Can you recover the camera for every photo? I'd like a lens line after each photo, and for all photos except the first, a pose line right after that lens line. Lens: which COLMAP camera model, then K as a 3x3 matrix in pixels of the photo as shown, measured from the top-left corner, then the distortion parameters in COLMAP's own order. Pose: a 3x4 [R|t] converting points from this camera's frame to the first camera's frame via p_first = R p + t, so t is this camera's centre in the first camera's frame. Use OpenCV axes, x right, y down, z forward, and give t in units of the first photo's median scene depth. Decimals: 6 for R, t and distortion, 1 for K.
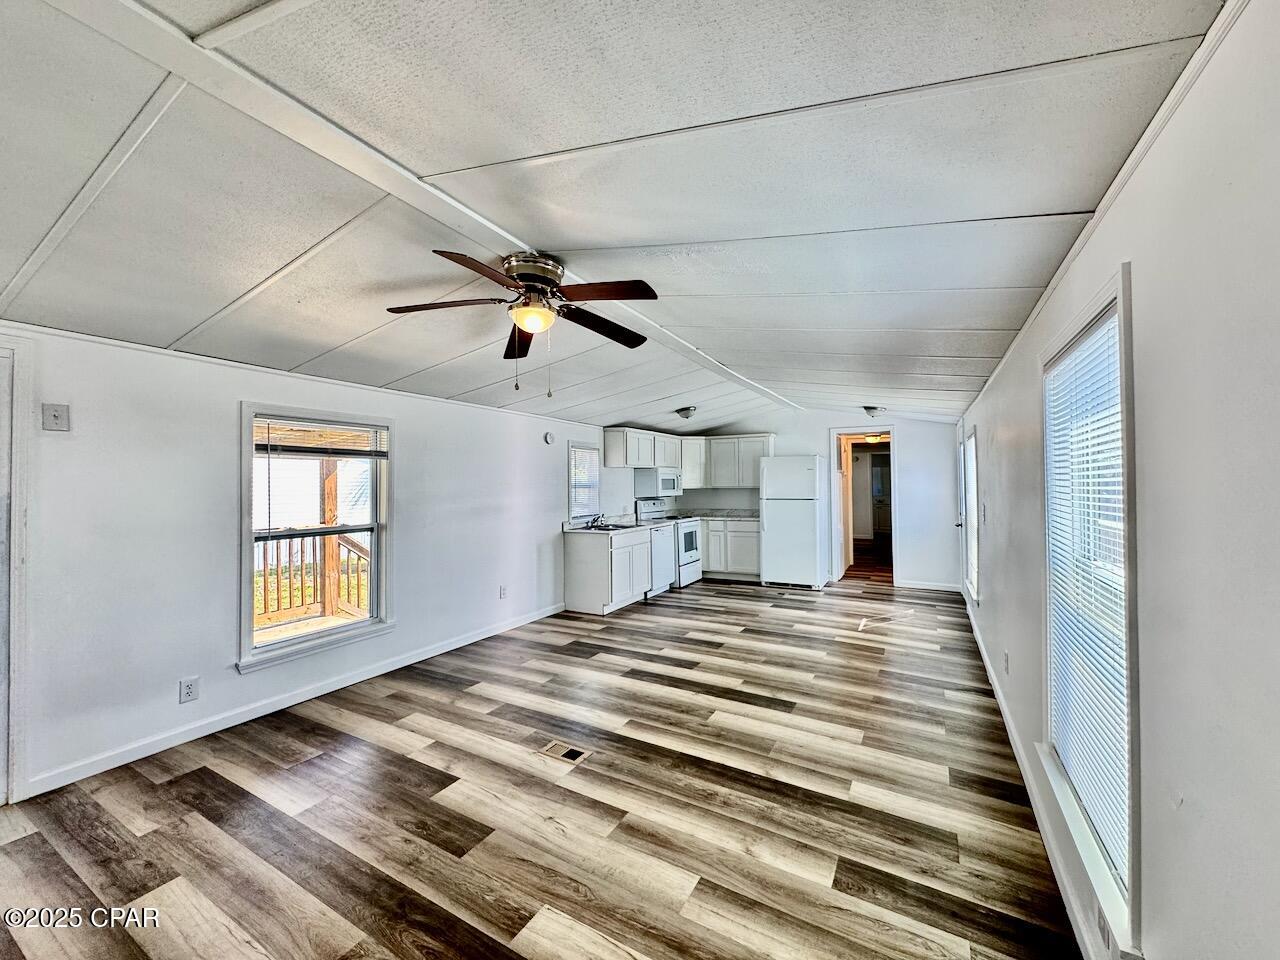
lens RADIAL K [[512.3, 0, 638.8], [0, 512.3, 478.2], [0, 0, 1]] dist [-0.003014, 0.000303]
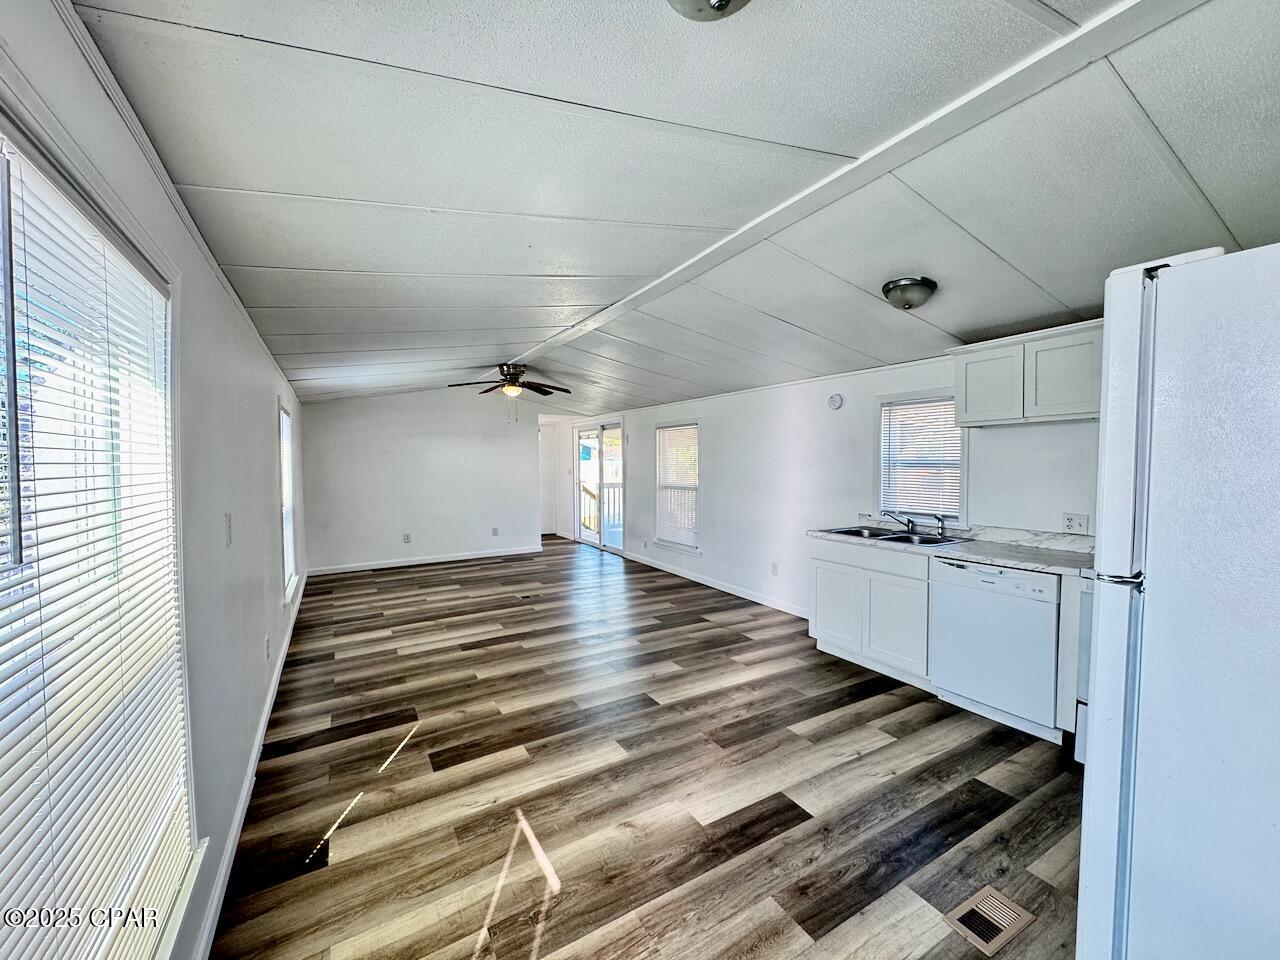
lens RADIAL K [[512.3, 0, 643.4], [0, 512.3, 479.1], [0, 0, 1]] dist [-0.003014, 0.000303]
pose [[-0.499096, 0.037226, -0.865746, 1.042593], [0.015281, 0.999300, 0.034159, 0.012492], [0.866412, 0.003819, -0.499316, 1.839454]]
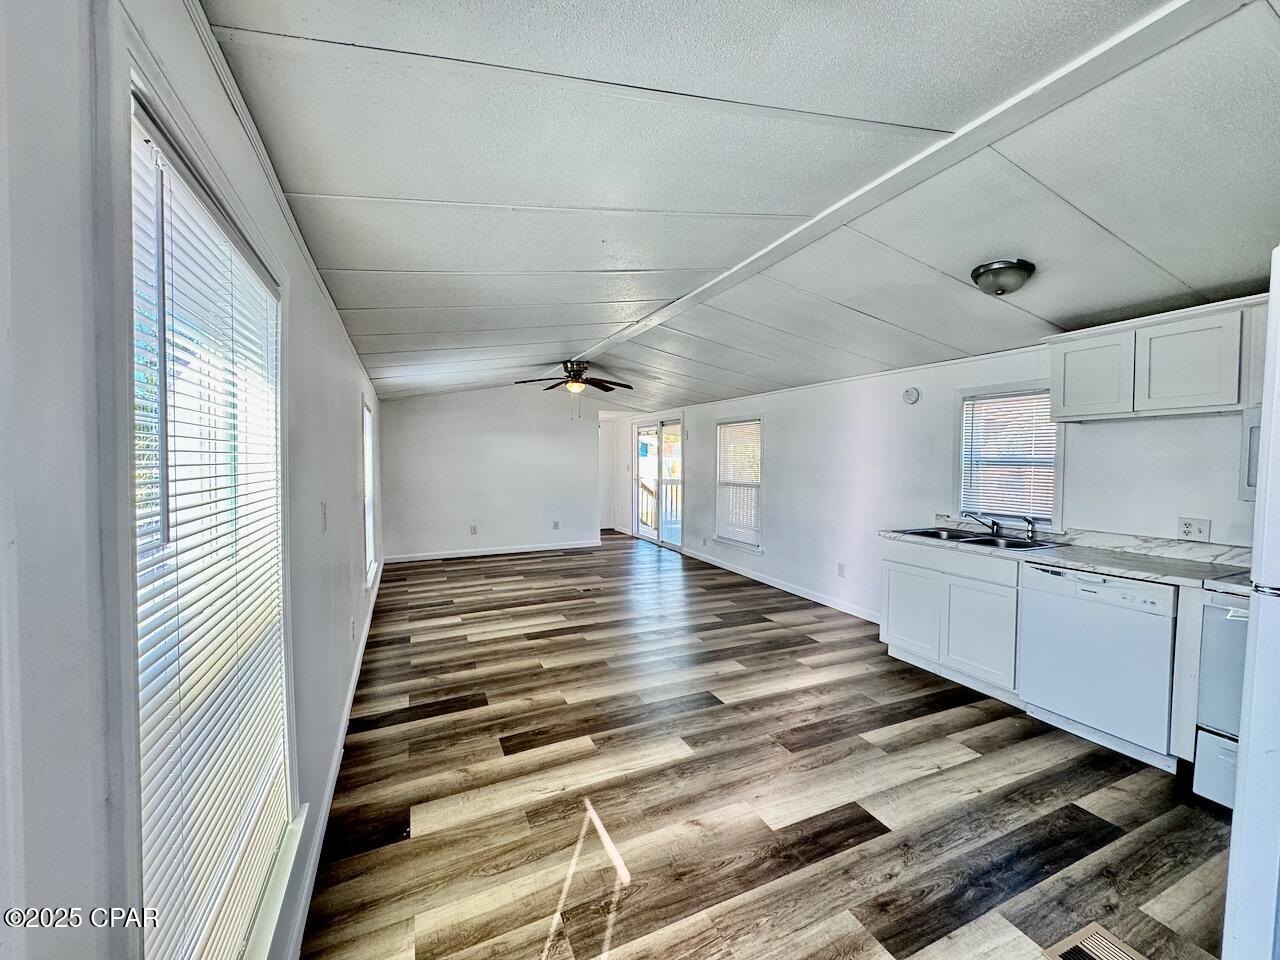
lens RADIAL K [[512.3, 0, 643.3], [0, 512.3, 478.7], [0, 0, 1]] dist [-0.003014, 0.000303]
pose [[-0.589004, 0.035685, -0.807342, 1.048224], [0.007738, 0.999228, 0.038521, 0.014772], [0.808093, 0.016442, -0.588826, 1.821136]]
